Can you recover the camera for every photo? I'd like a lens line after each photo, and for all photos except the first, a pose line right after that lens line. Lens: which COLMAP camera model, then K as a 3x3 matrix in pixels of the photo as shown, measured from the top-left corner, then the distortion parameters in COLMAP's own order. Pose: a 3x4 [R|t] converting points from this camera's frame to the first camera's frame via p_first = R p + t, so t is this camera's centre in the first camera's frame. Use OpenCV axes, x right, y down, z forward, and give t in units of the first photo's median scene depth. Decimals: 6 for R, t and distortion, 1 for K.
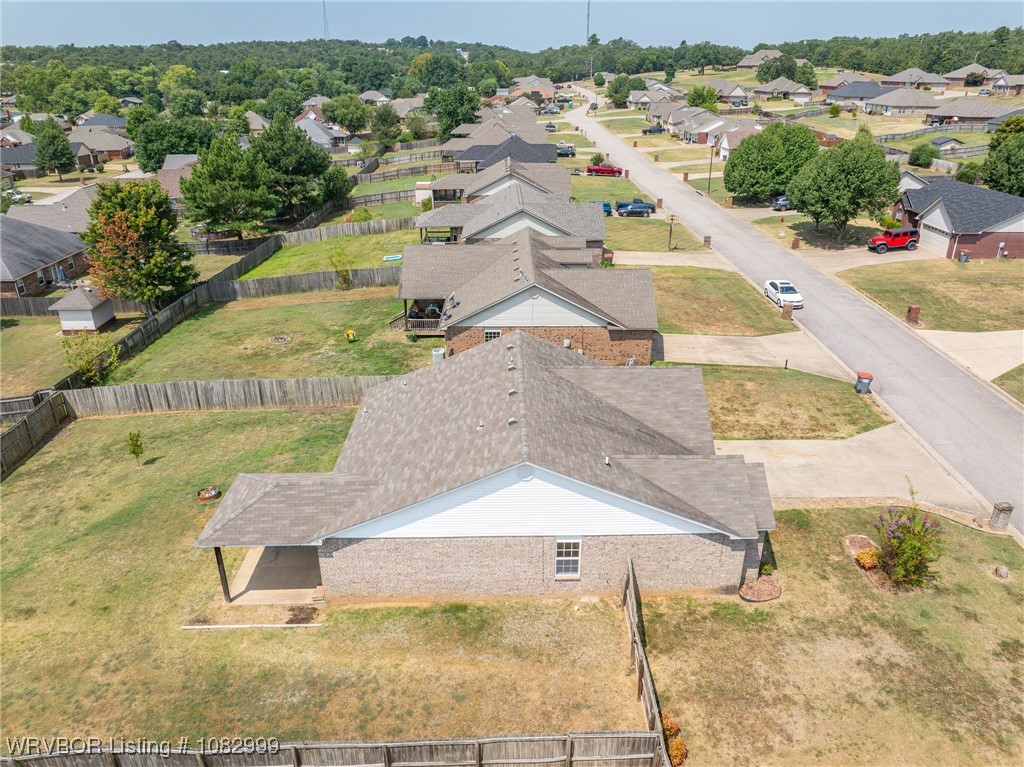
lens RADIAL K [[723.4, 0, 518.5], [0, 723.4, 374.6], [0, 0, 1]] dist [-0.061229, 0.037981]
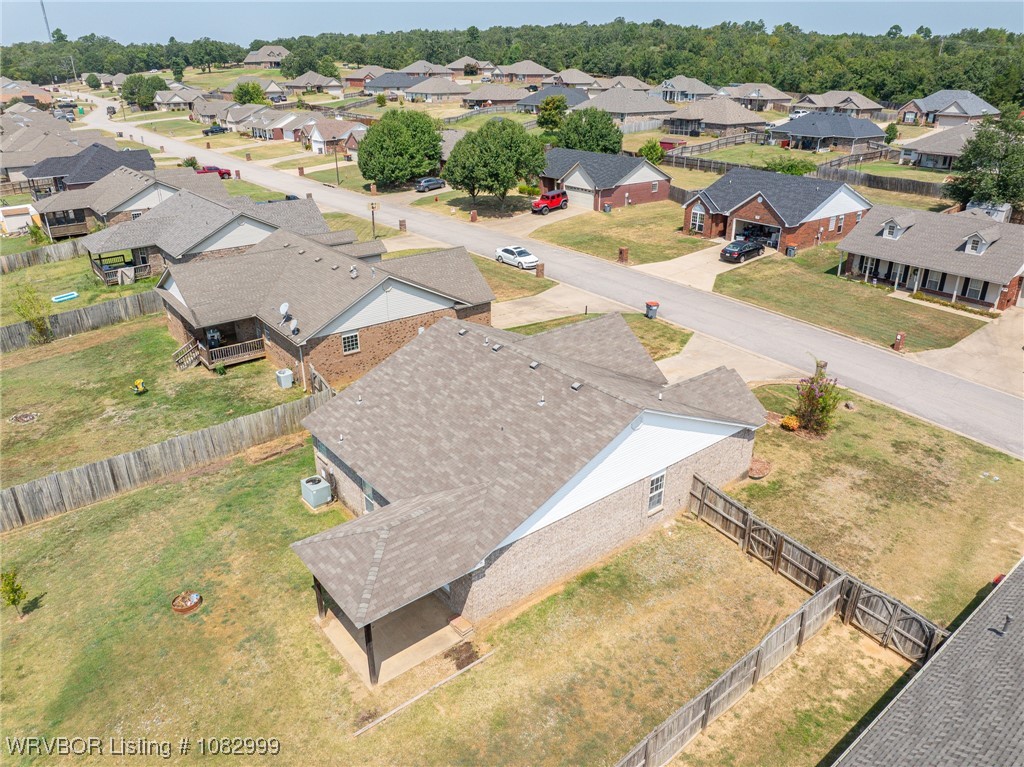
lens RADIAL K [[720.7, 0, 517.3], [0, 720.7, 376.4], [0, 0, 1]] dist [-0.040146, 0.005176]
pose [[0.793816, -0.243437, 0.557310, -0.340634], [0.240635, 0.967331, 0.079784, -0.026905], [-0.558526, 0.070774, 0.826462, 0.105841]]
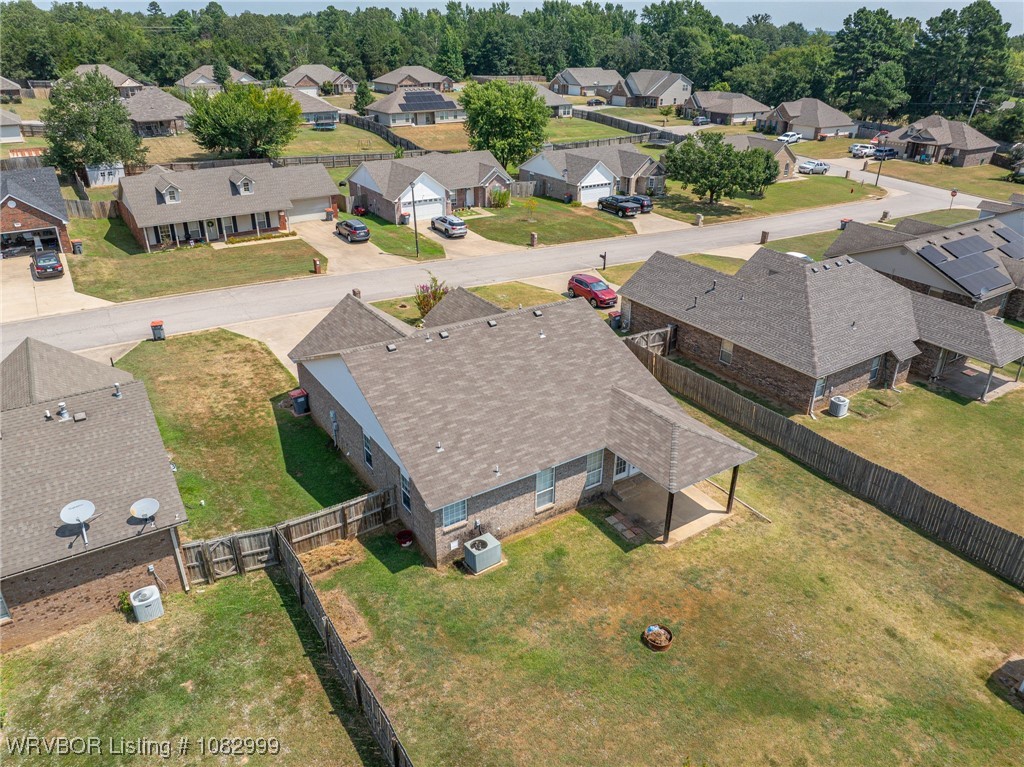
lens RADIAL K [[720.8, 0, 516.6], [0, 720.8, 380.7], [0, 0, 1]] dist [-0.038593, 0.005407]
pose [[-0.536995, -0.379781, 0.753262, -0.530546], [0.324925, 0.730918, 0.600152, -0.334157], [-0.778499, 0.567032, -0.269099, 0.763871]]
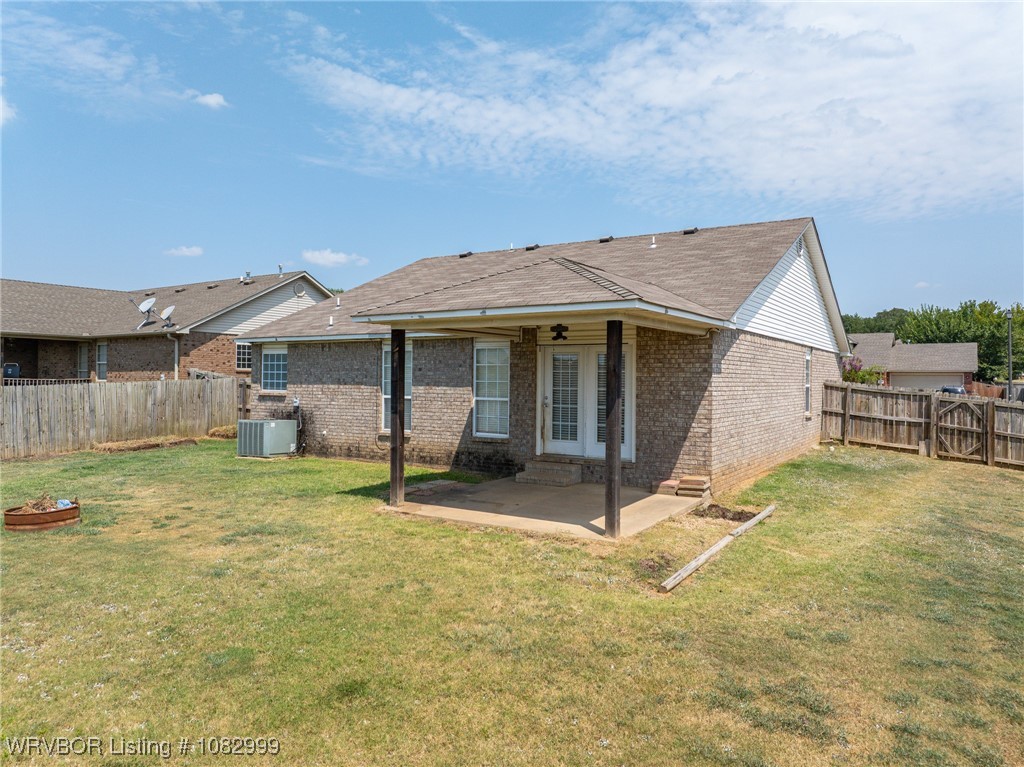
lens RADIAL K [[714.3, 0, 520.6], [0, 714.3, 379.1], [0, 0, 1]] dist [-0.000644, -0.069944]
pose [[0.547345, 0.002980, 0.836902, -0.378292], [0.325706, 0.920398, -0.216293, 0.161931], [-0.770928, 0.390971, 0.502804, 0.436789]]
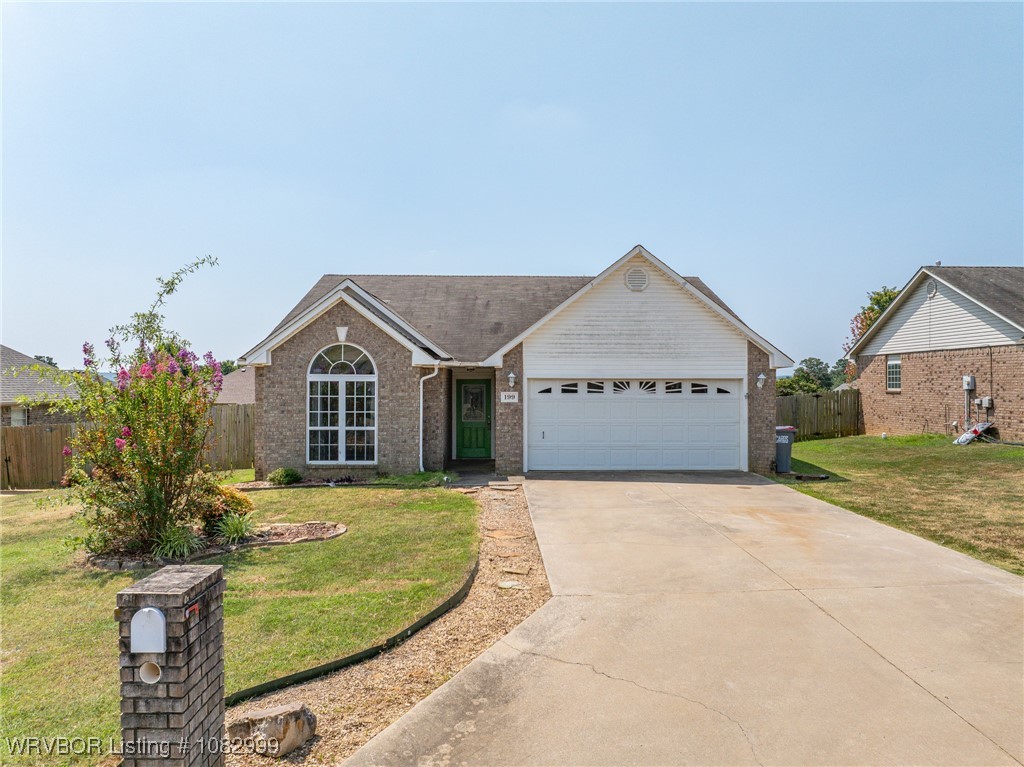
lens RADIAL K [[720.2, 0, 519.4], [0, 720.2, 383.5], [0, 0, 1]] dist [-0.042110, 0.011193]
pose [[0.003289, -0.003634, -0.999988, 0.489661], [-0.397669, 0.917517, -0.004643, 0.073467], [0.917523, 0.397680, 0.001573, 0.621657]]
